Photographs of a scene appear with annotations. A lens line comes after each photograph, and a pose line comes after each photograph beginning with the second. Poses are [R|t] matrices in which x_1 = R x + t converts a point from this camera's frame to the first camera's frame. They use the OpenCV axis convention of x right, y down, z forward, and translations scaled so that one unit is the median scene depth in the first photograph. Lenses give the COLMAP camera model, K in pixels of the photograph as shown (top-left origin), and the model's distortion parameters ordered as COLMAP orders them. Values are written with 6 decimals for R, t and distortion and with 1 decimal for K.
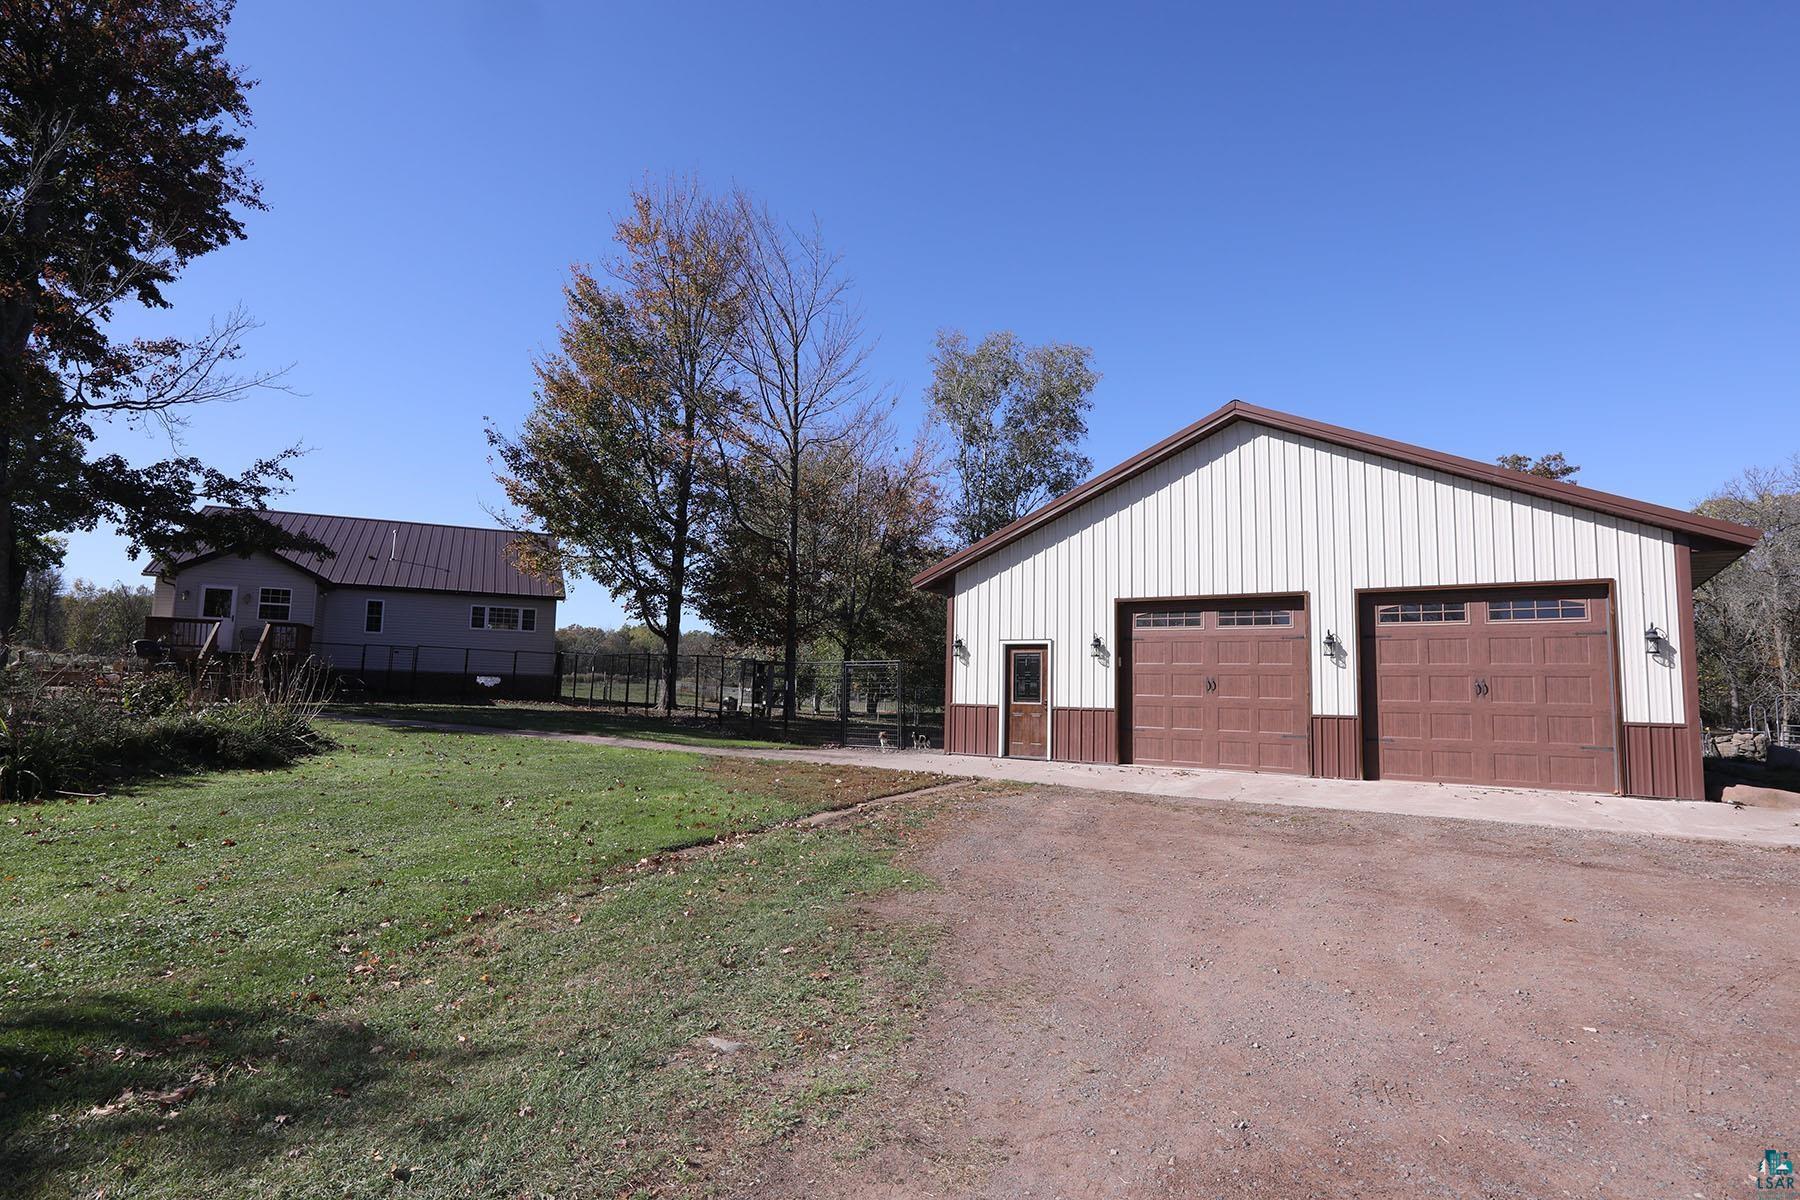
lens RADIAL K [[978.9, 0, 900.0], [0, 978.9, 600.0], [0, 0, 1]] dist [-0.000071, 0.000404]
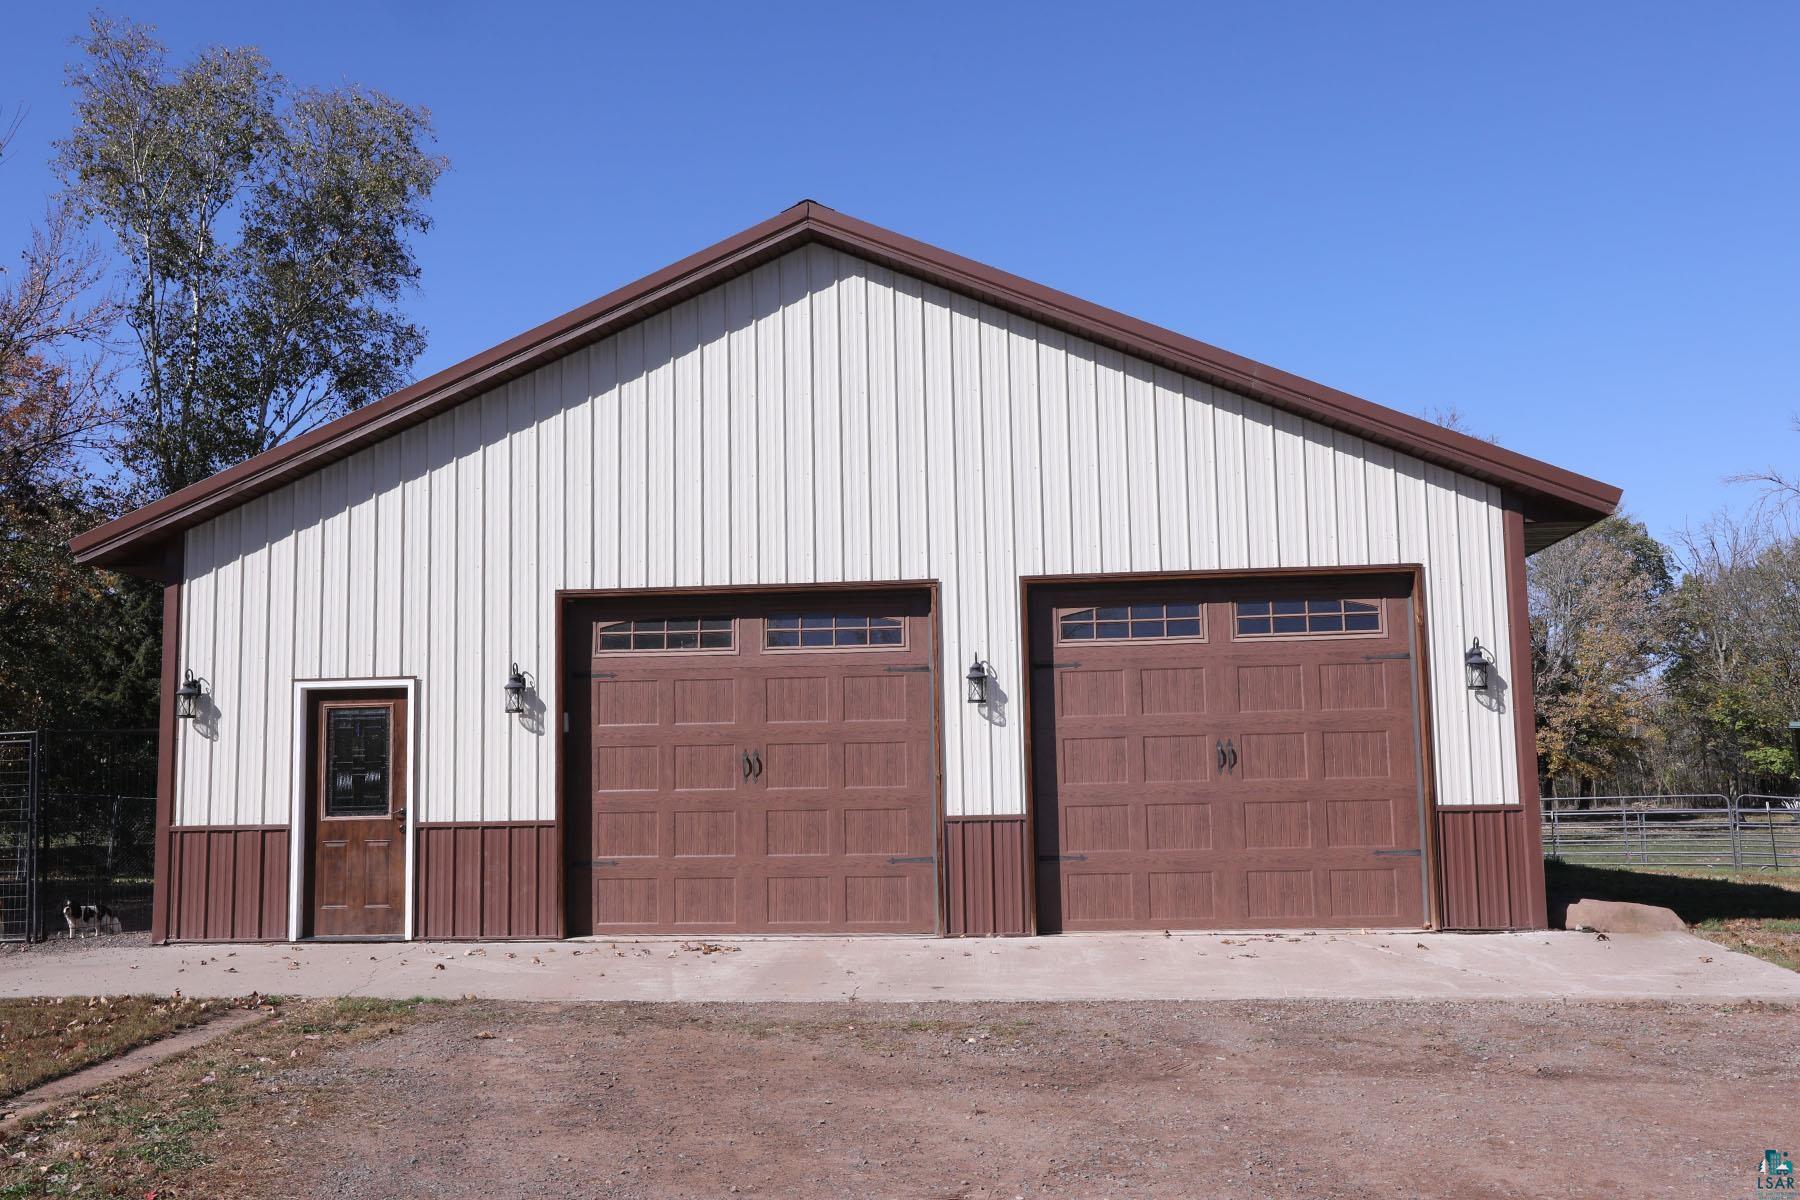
lens RADIAL K [[1779.4, 0, 900.0], [0, 1779.4, 600.0], [0, 0, 1]] dist [-0.055557, 0.214918]
pose [[0.876760, 0.017829, 0.480598, -0.051154], [-0.010027, 0.999773, -0.018798, 0.018439], [-0.480824, 0.011662, 0.876740, 0.166115]]
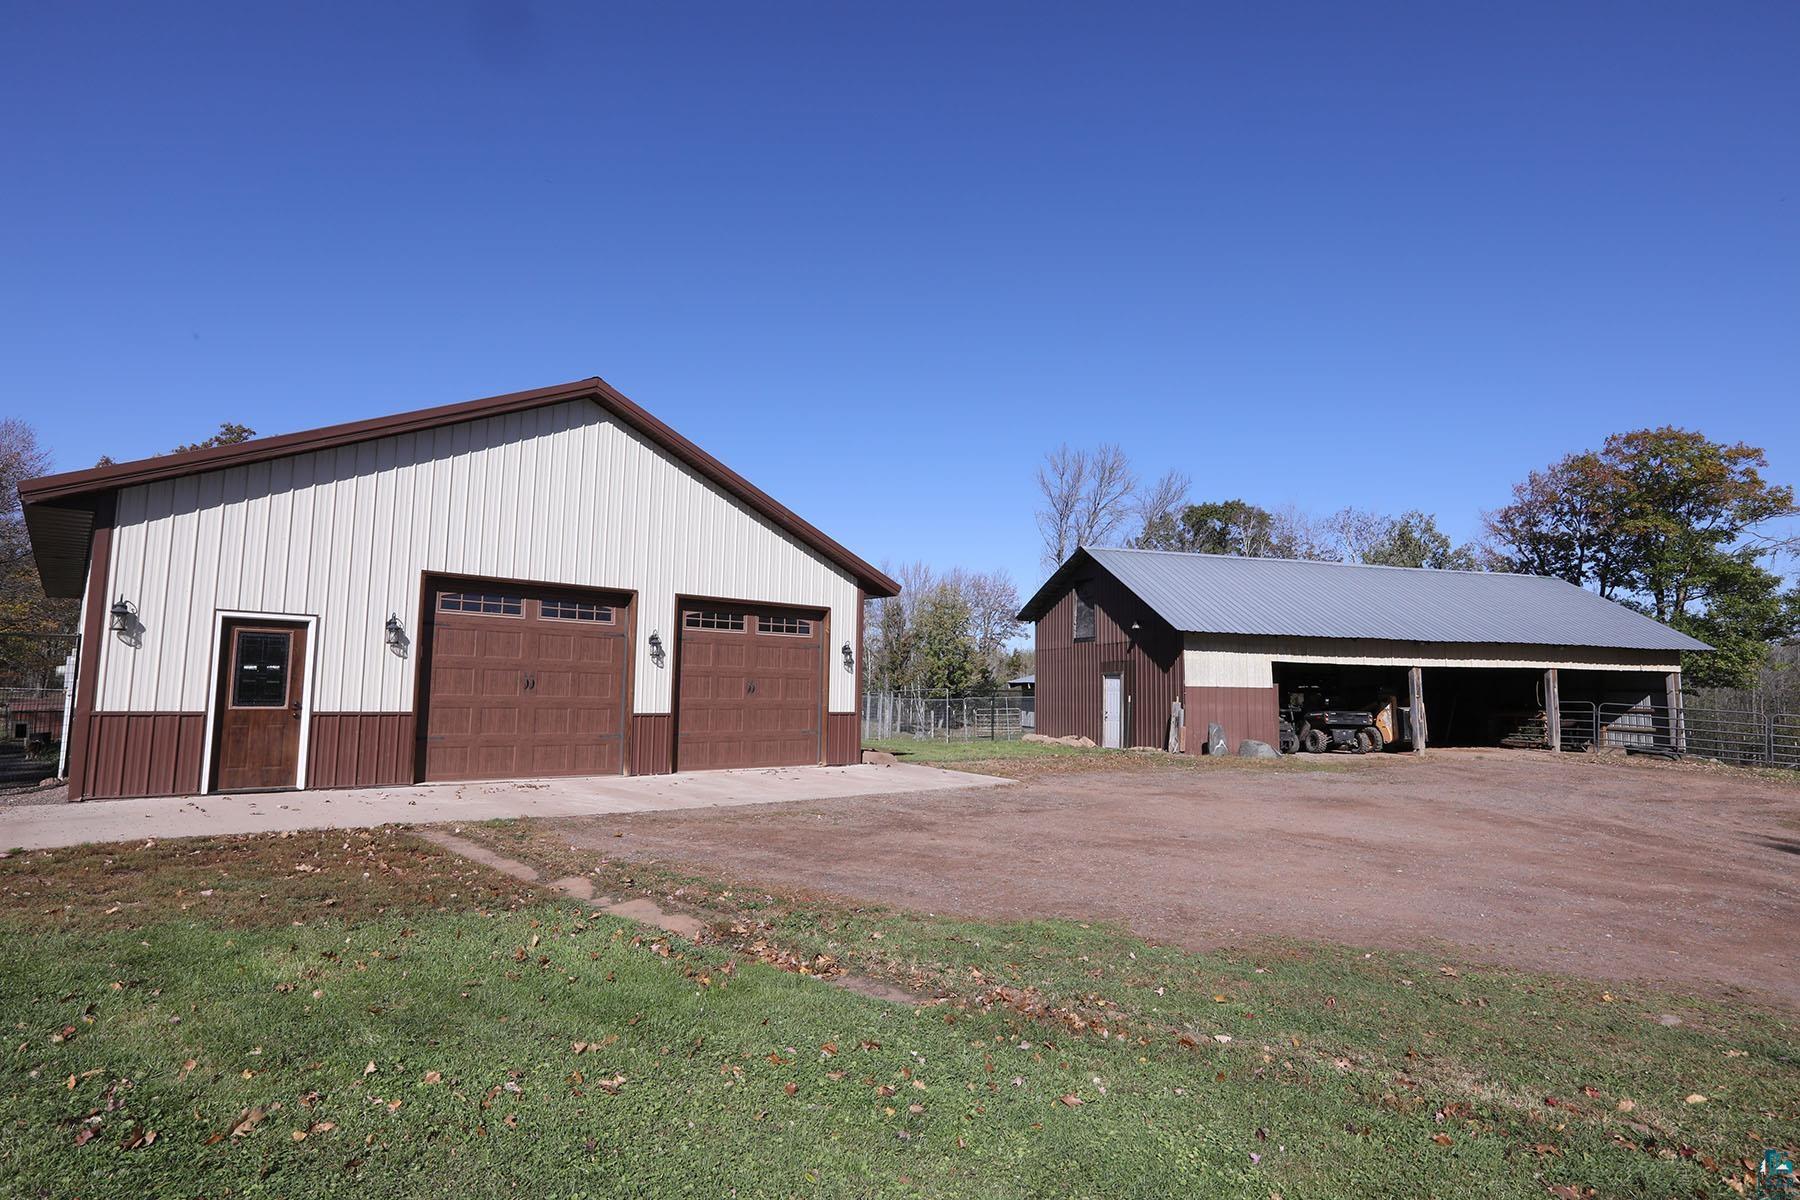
lens RADIAL K [[978.9, 0, 900.0], [0, 978.9, 600.0], [0, 0, 1]] dist [-0.000071, 0.000404]
pose [[0.227494, 0.084721, 0.970087, -0.456373], [-0.095513, 0.993346, -0.064354, 0.036910], [-0.969084, -0.078016, 0.234072, 0.463918]]
